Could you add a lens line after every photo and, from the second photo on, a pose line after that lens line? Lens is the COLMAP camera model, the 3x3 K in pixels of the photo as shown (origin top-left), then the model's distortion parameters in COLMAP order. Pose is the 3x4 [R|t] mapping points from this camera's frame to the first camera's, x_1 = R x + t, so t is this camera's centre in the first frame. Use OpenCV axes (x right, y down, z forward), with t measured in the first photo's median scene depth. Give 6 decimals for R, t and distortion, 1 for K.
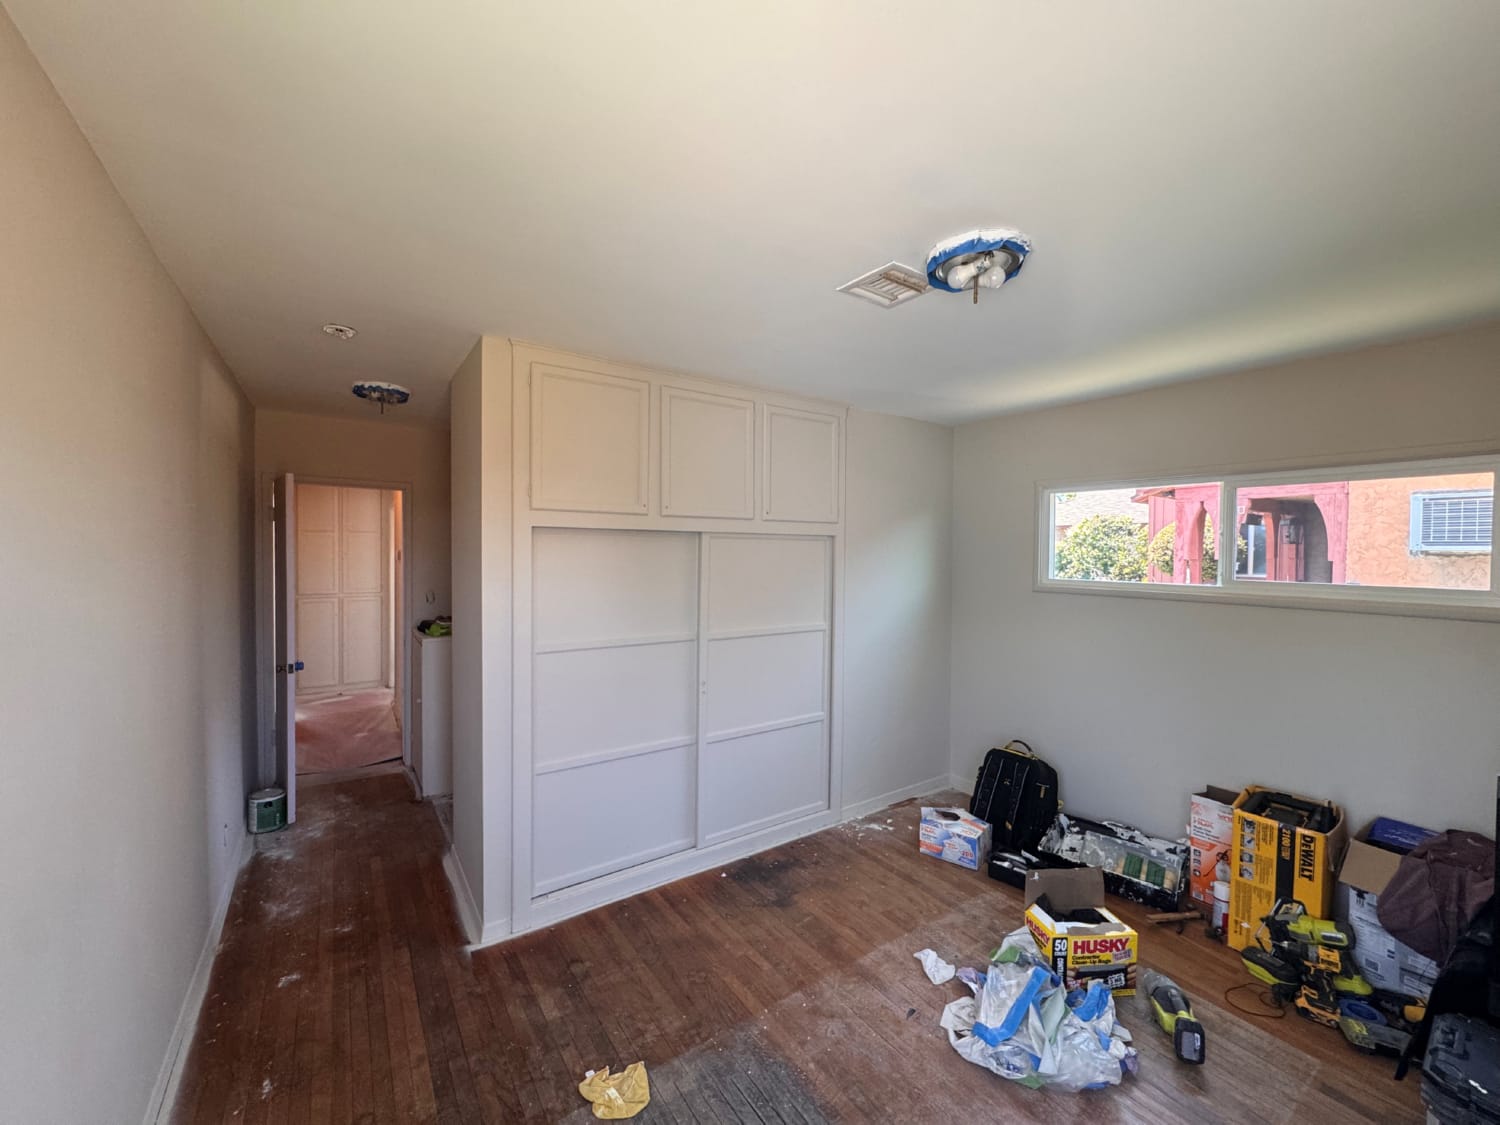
lens RADIAL K [[601.7, 0, 750.0], [0, 601.7, 562.5], [0, 0, 1]] dist [-0.000249, 0.000085]
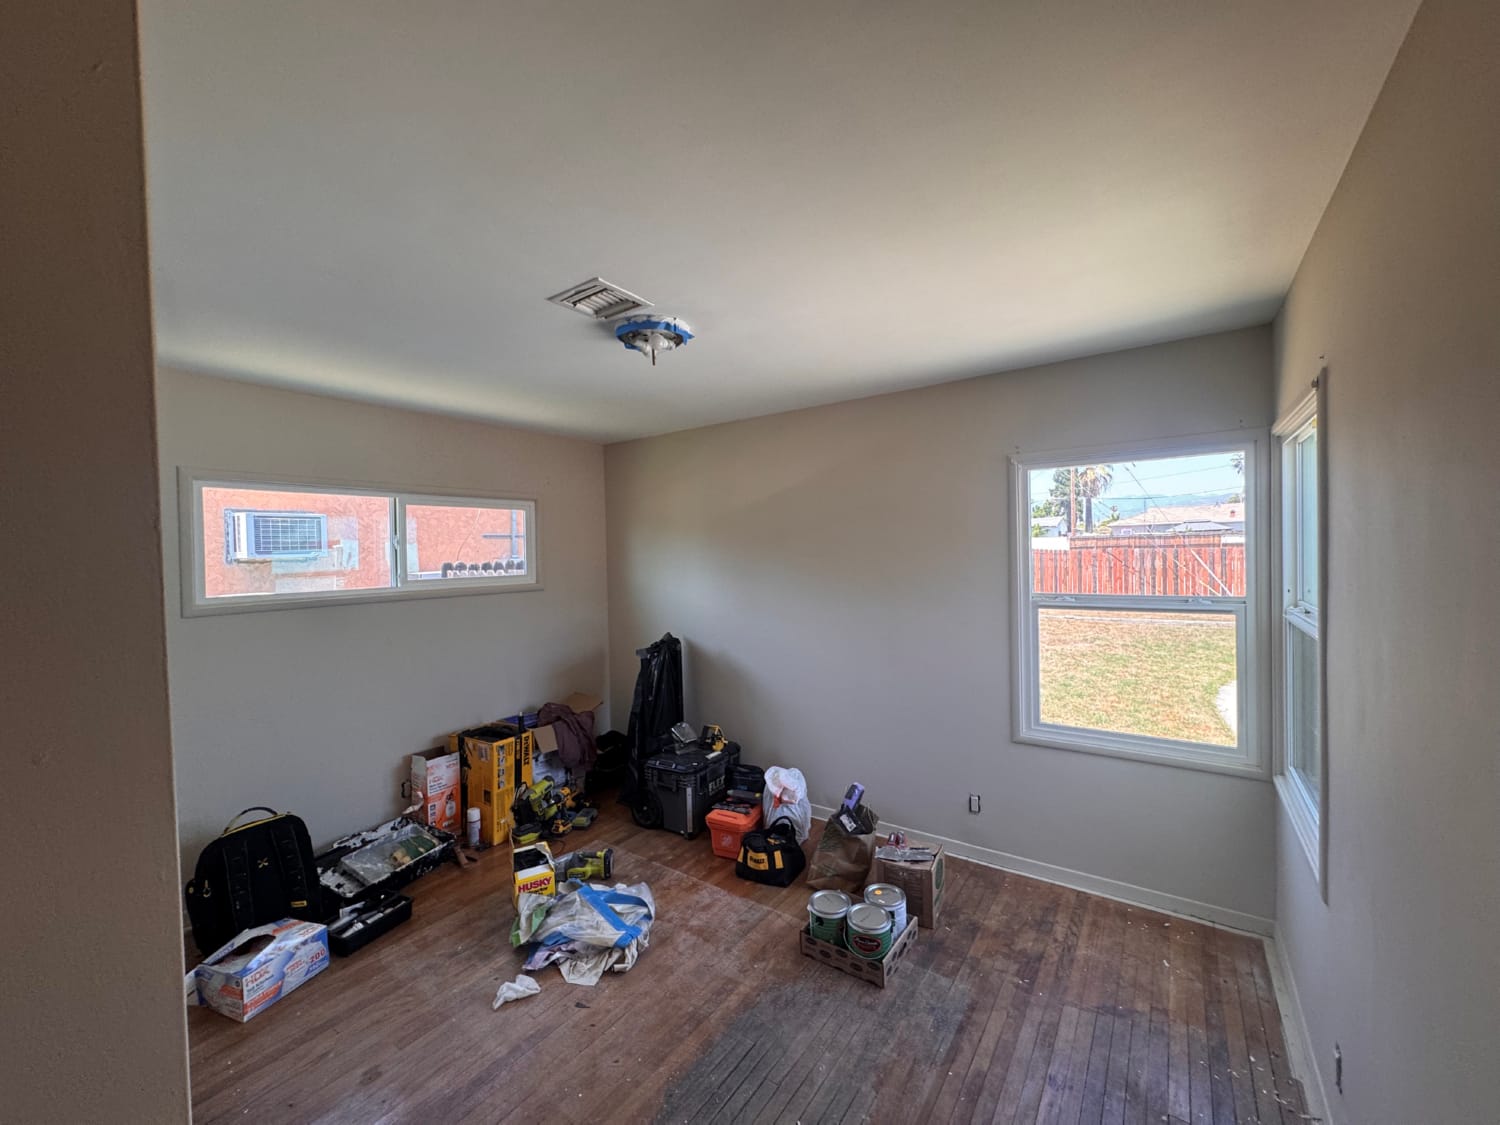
lens RADIAL K [[600.2, 0, 750.0], [0, 600.2, 562.5], [0, 0, 1]] dist [-0.000841, -0.000893]
pose [[-0.344725, -0.018498, 0.938522, -0.594784], [0.042445, 0.998476, 0.035270, -0.020539], [-0.937744, 0.051994, -0.343414, 0.800964]]
